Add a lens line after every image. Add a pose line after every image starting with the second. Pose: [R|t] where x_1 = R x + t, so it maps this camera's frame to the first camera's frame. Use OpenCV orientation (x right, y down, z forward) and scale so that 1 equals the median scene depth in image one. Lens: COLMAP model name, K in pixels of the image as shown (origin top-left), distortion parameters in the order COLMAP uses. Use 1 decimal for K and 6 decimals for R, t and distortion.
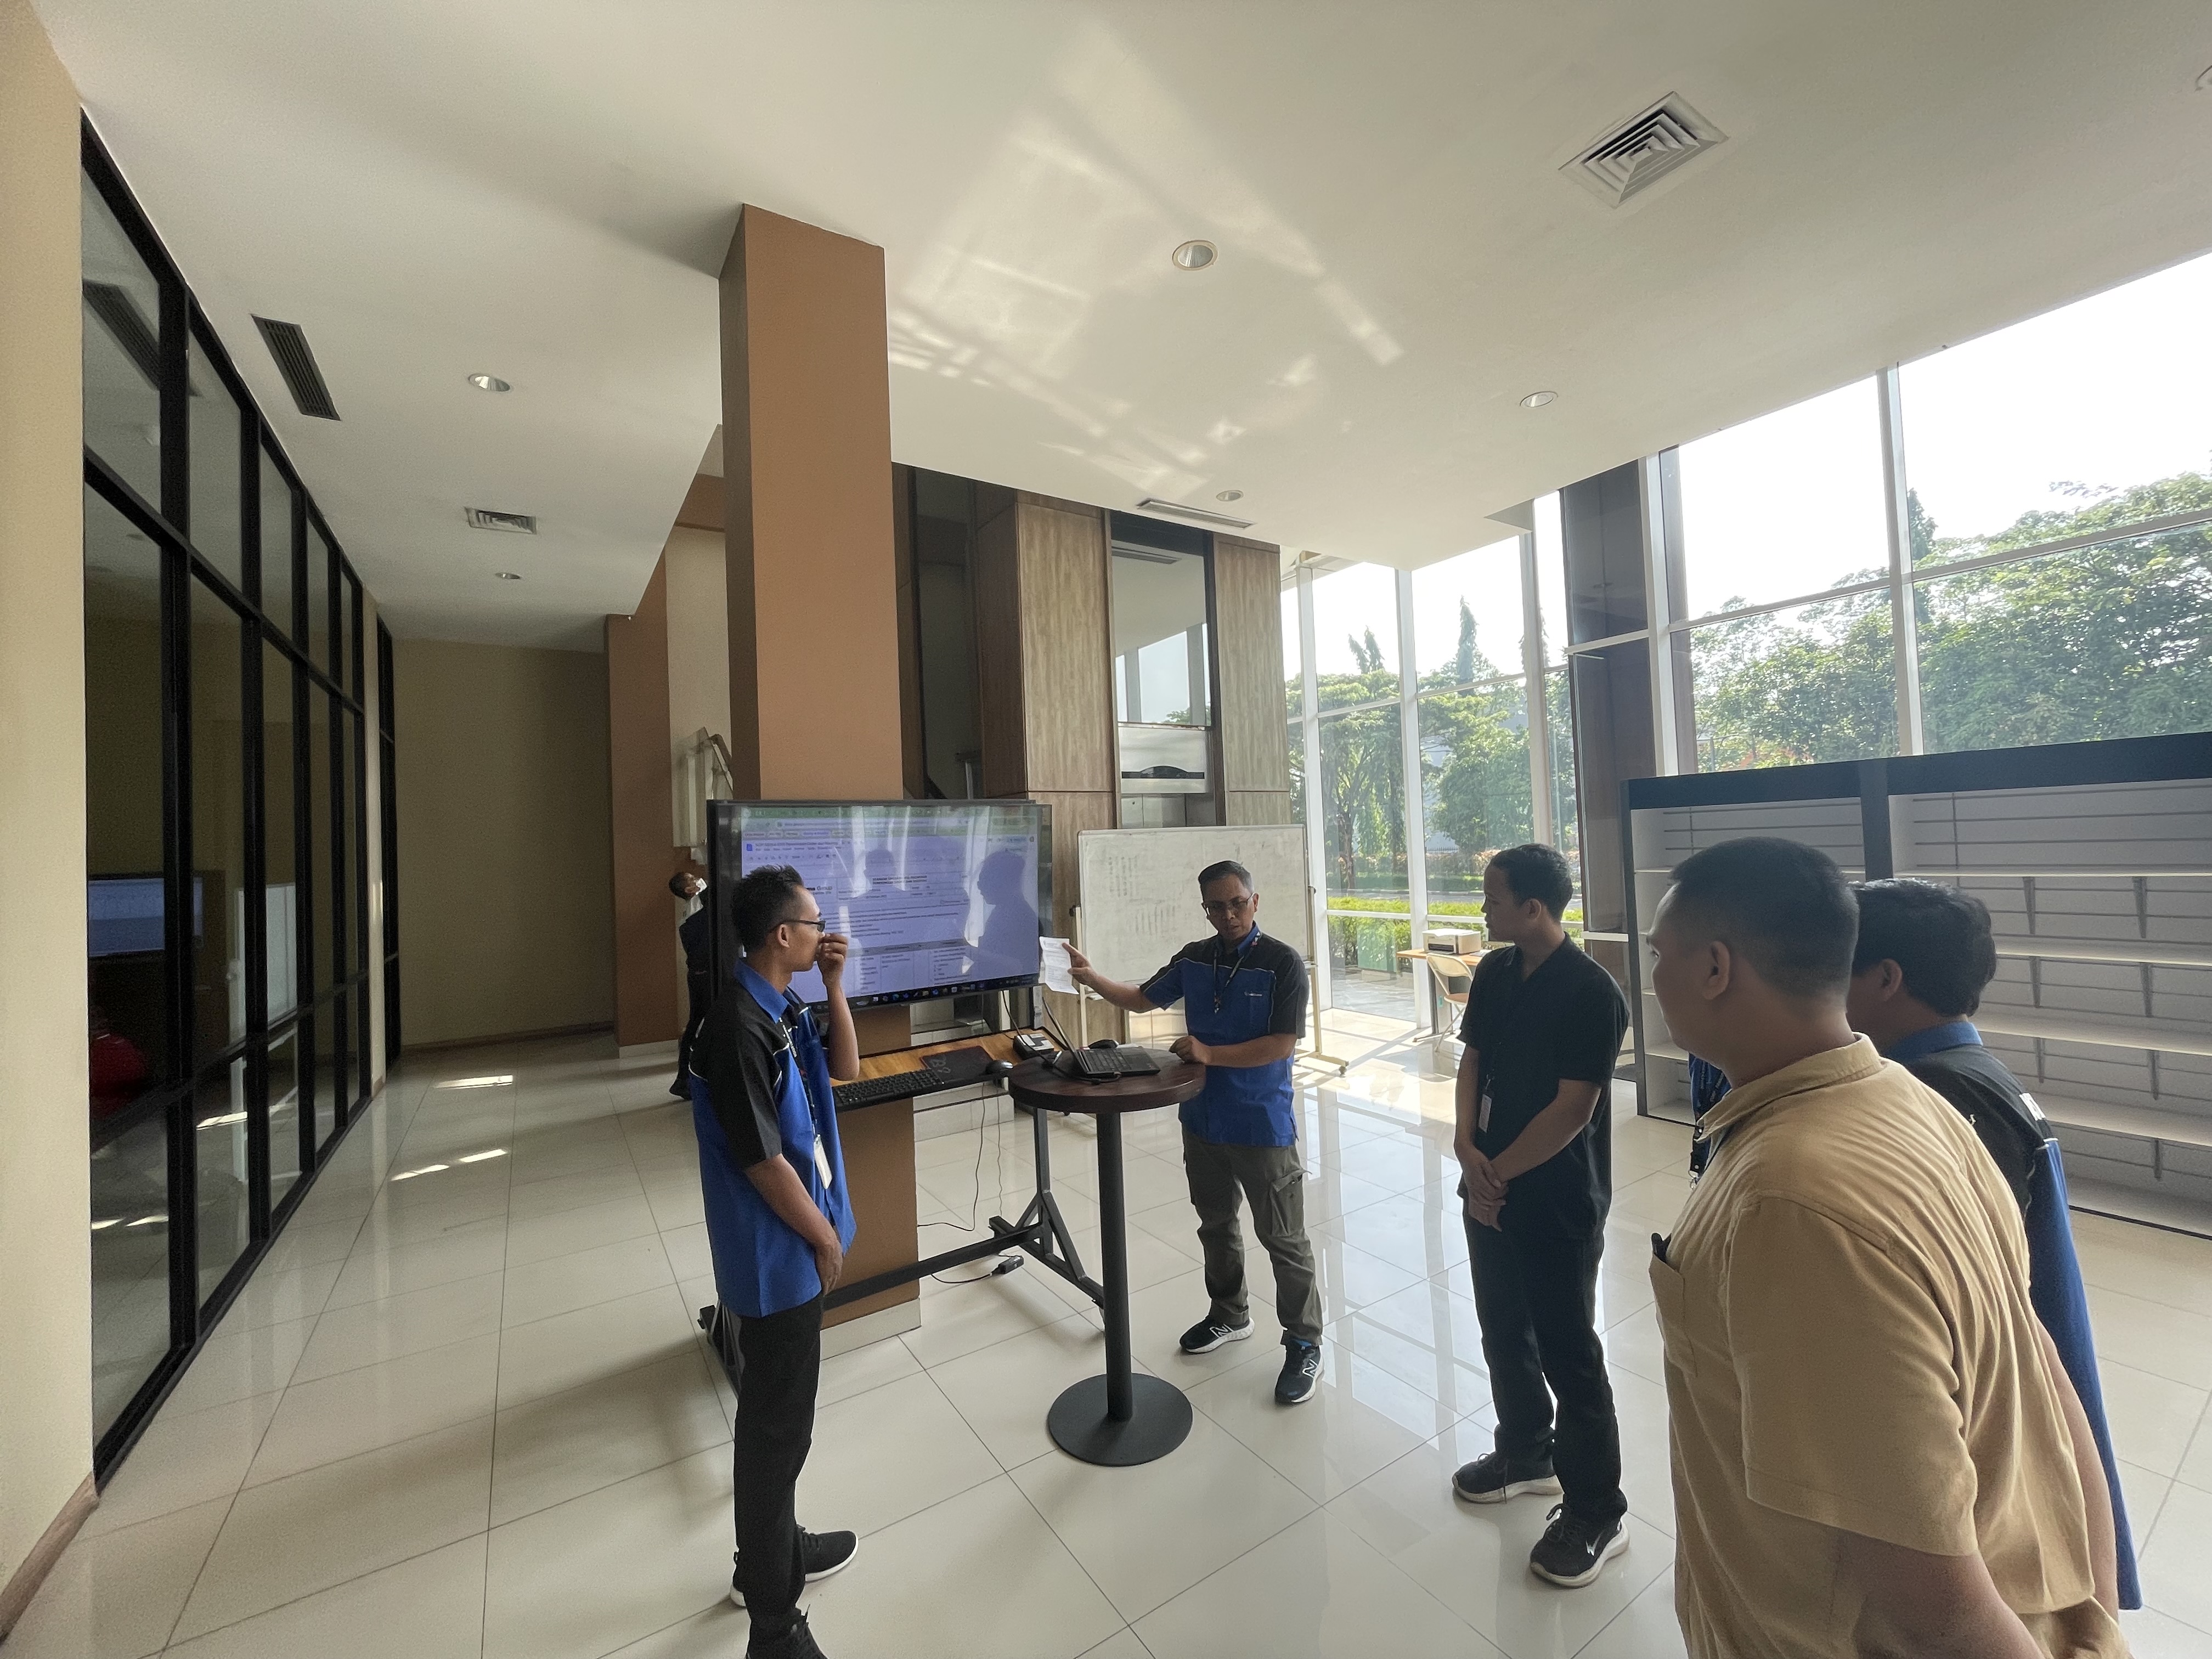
lens RADIAL K [[896.5, 0, 1104.4], [0, 896.5, 821.6], [0, 0, 1]] dist [-0.002497, 0.001053]
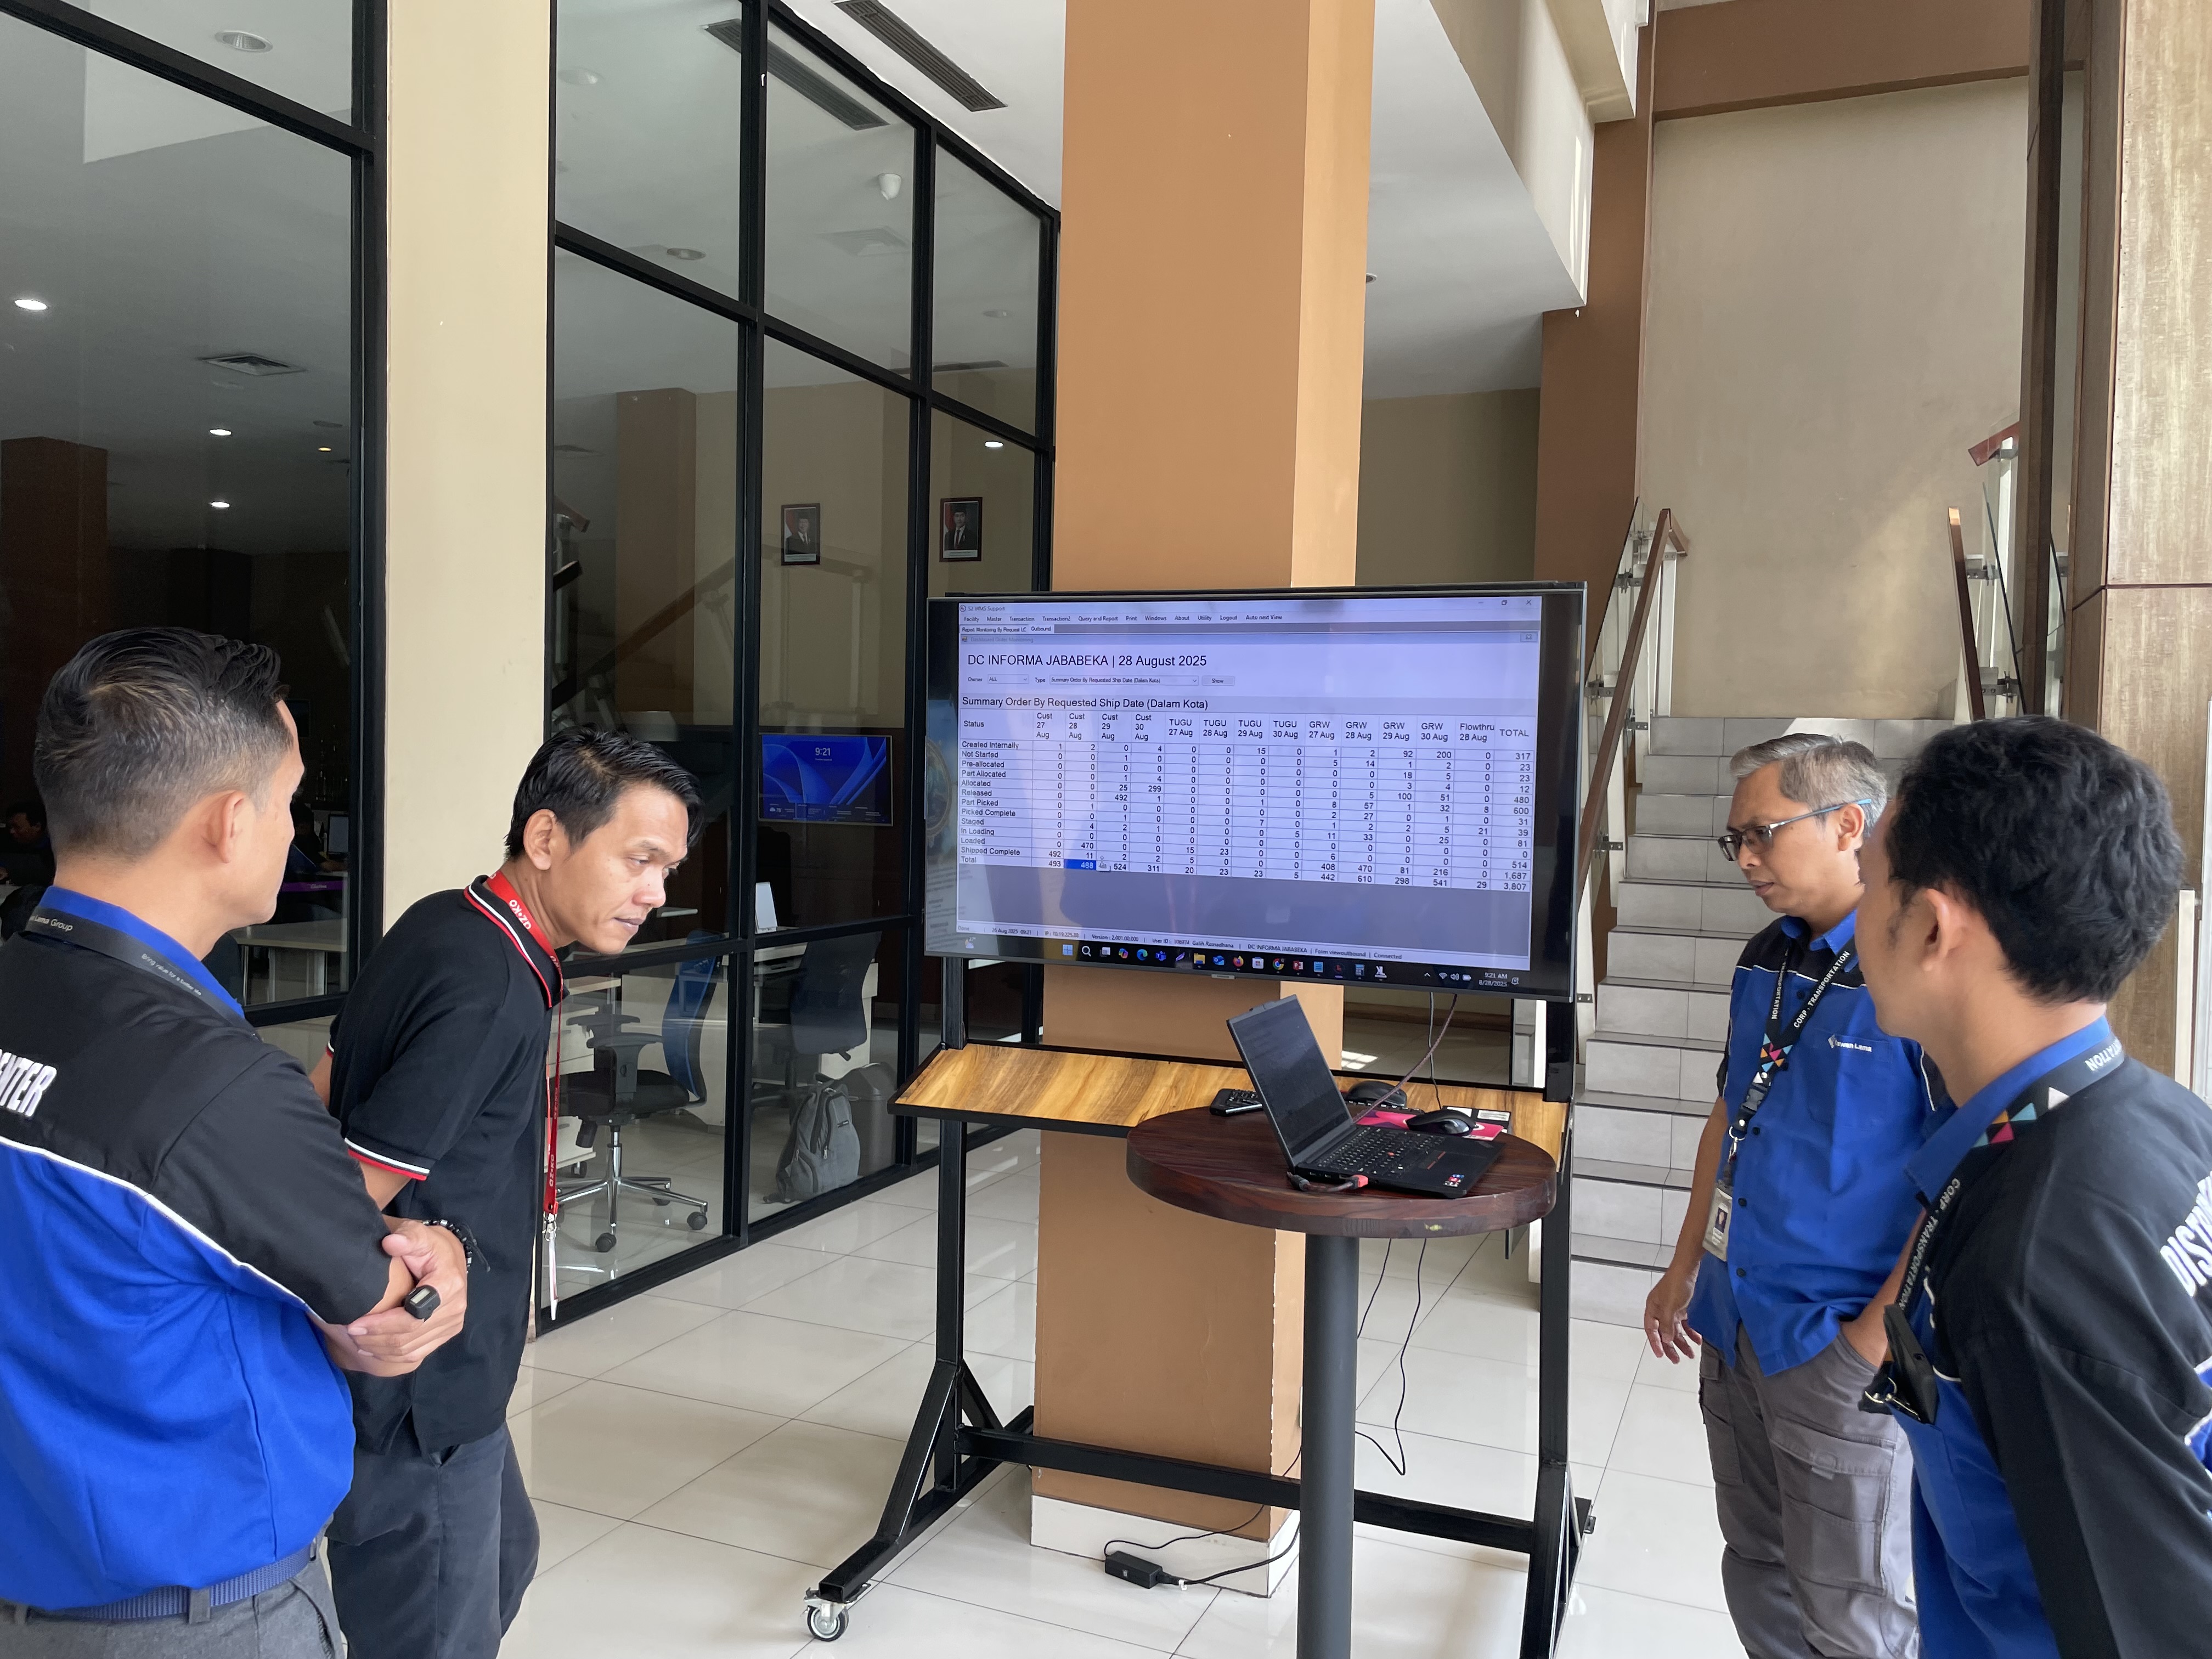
lens RADIAL K [[1697.5, 0, 1092.1], [0, 1697.5, 788.7], [0, 0, 1]] dist [0.074273, -0.082519]
pose [[0.580786, 0.067394, -0.811262, 0.268627], [-0.023447, 0.997539, 0.066083, 0.015680], [0.813719, -0.019358, 0.580936, 0.188858]]
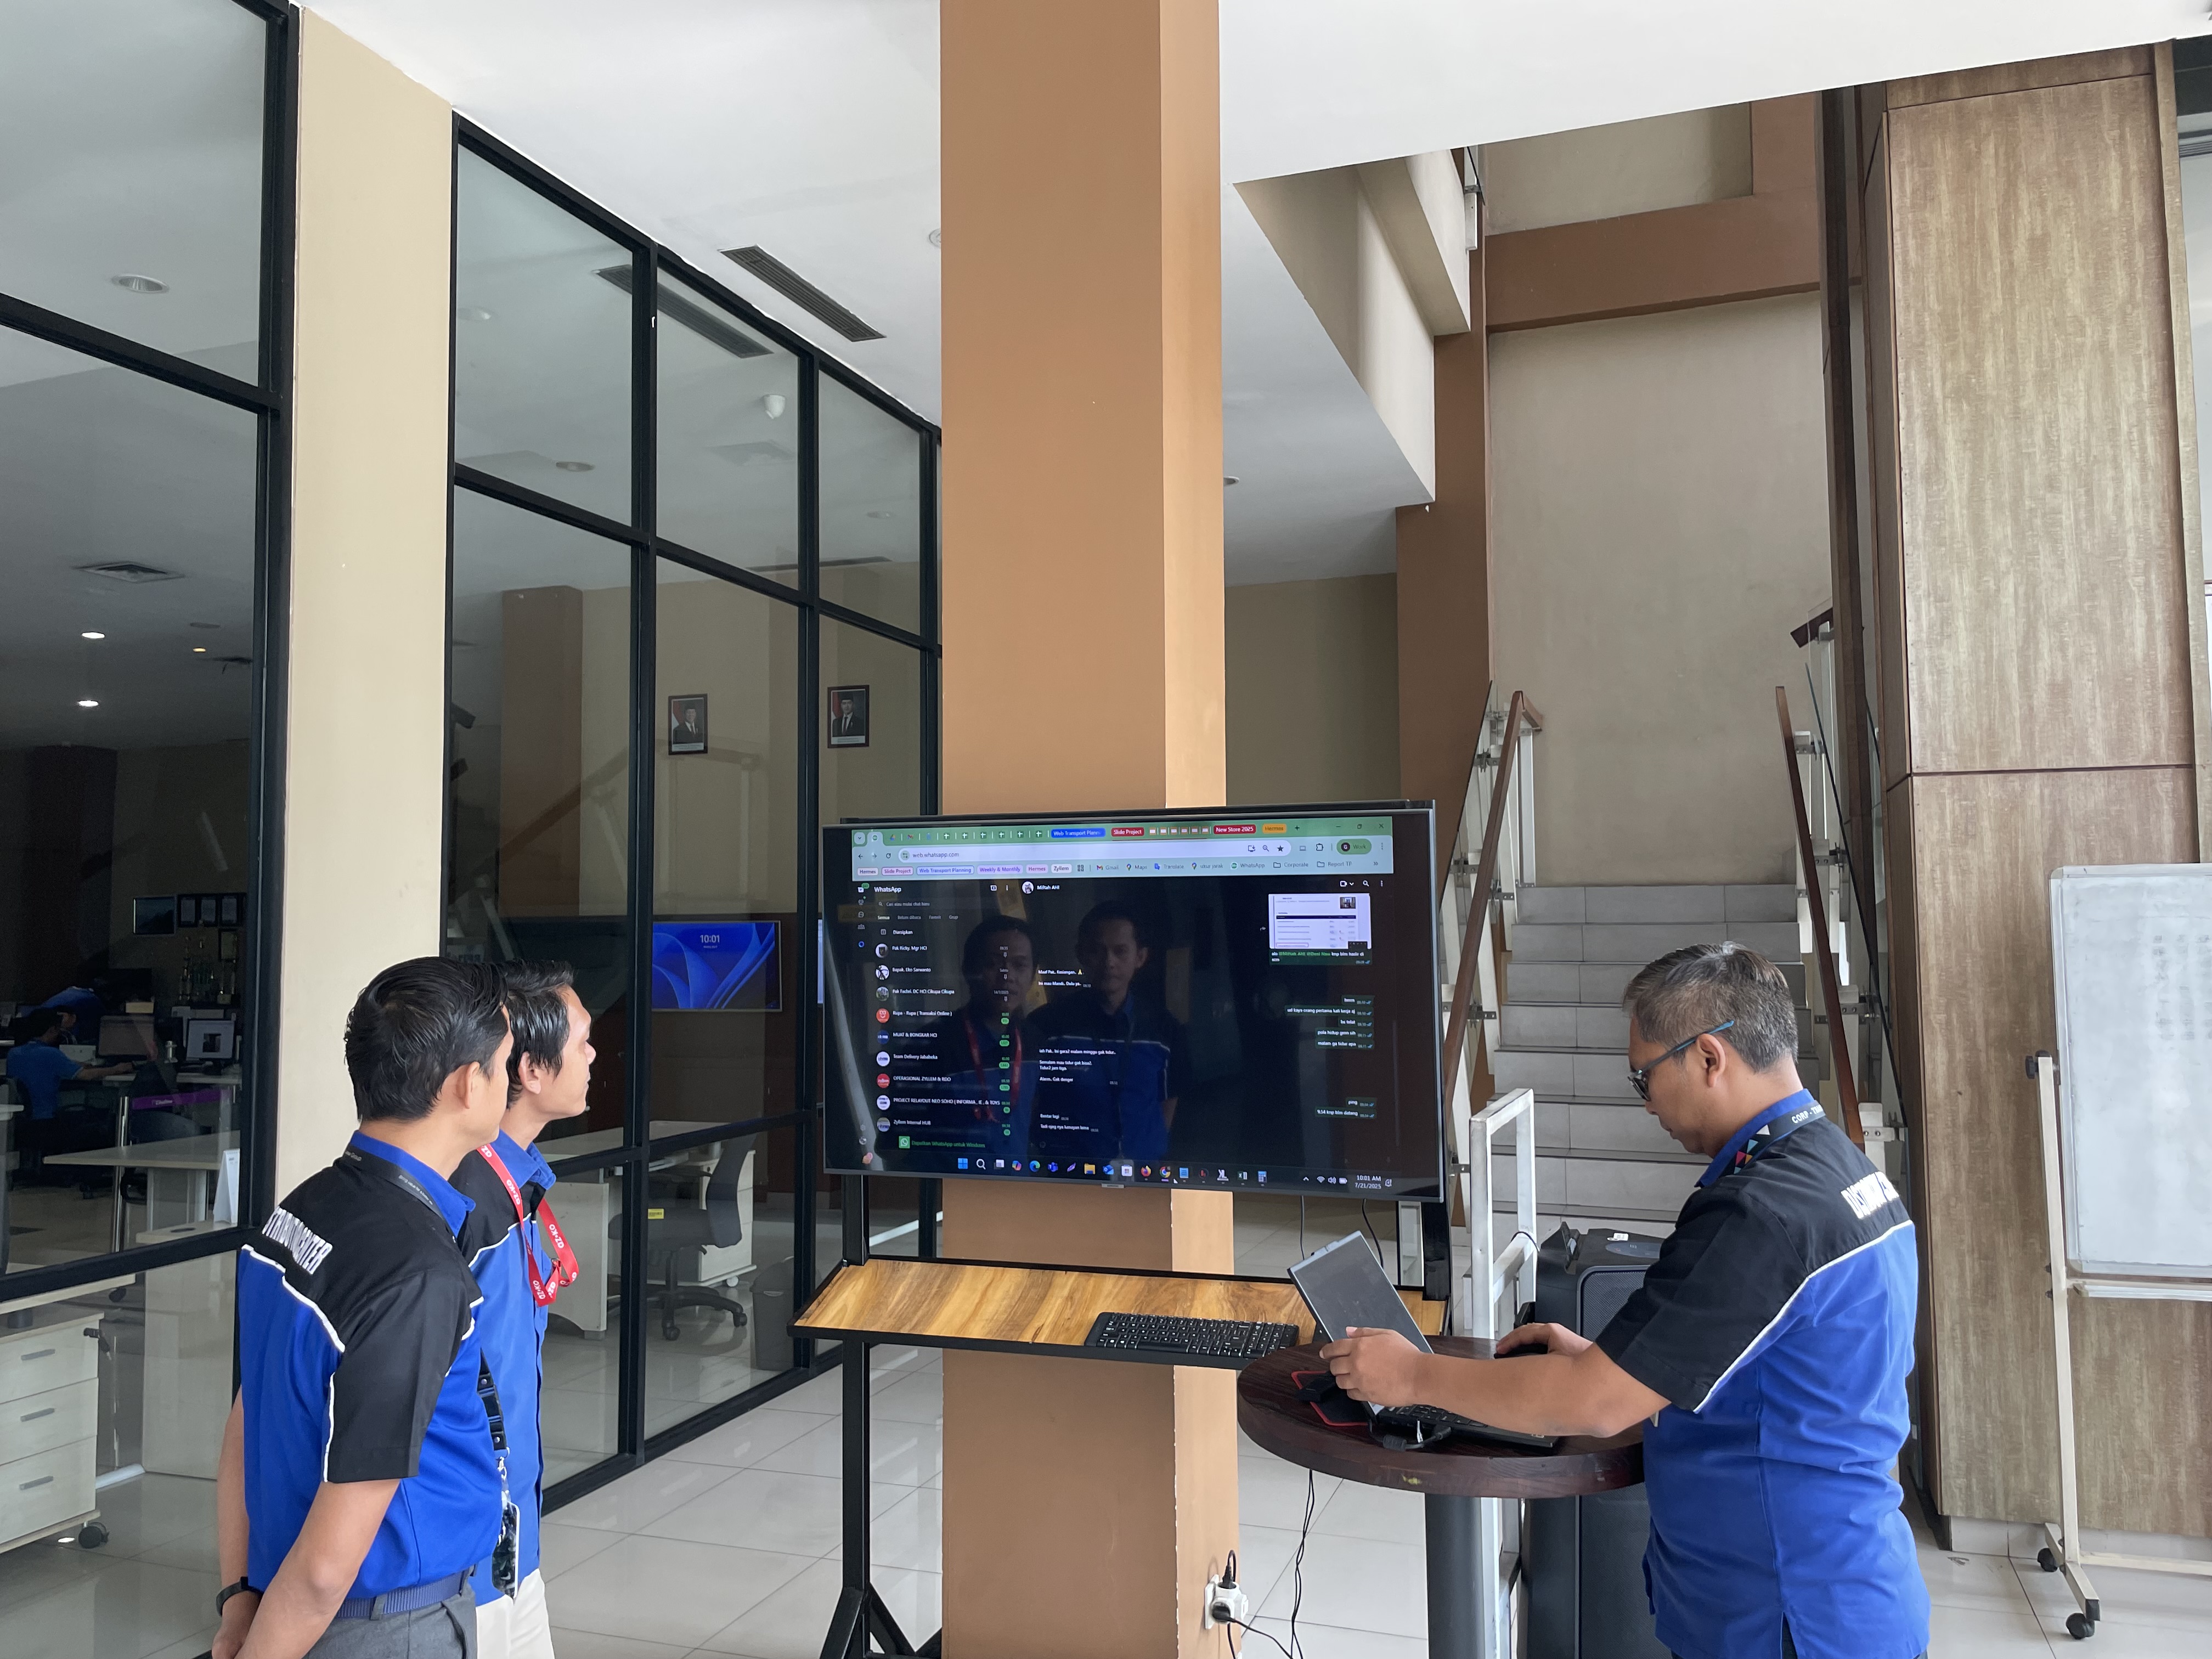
lens RADIAL K [[1697.5, 0, 1092.1], [0, 1697.5, 789.8], [0, 0, 1]] dist [0.074273, -0.082519]
pose [[0.633539, -0.022056, -0.773396, 0.292800], [0.003481, 0.999665, -0.025657, -0.005583], [0.773703, 0.013563, 0.633404, 0.170748]]
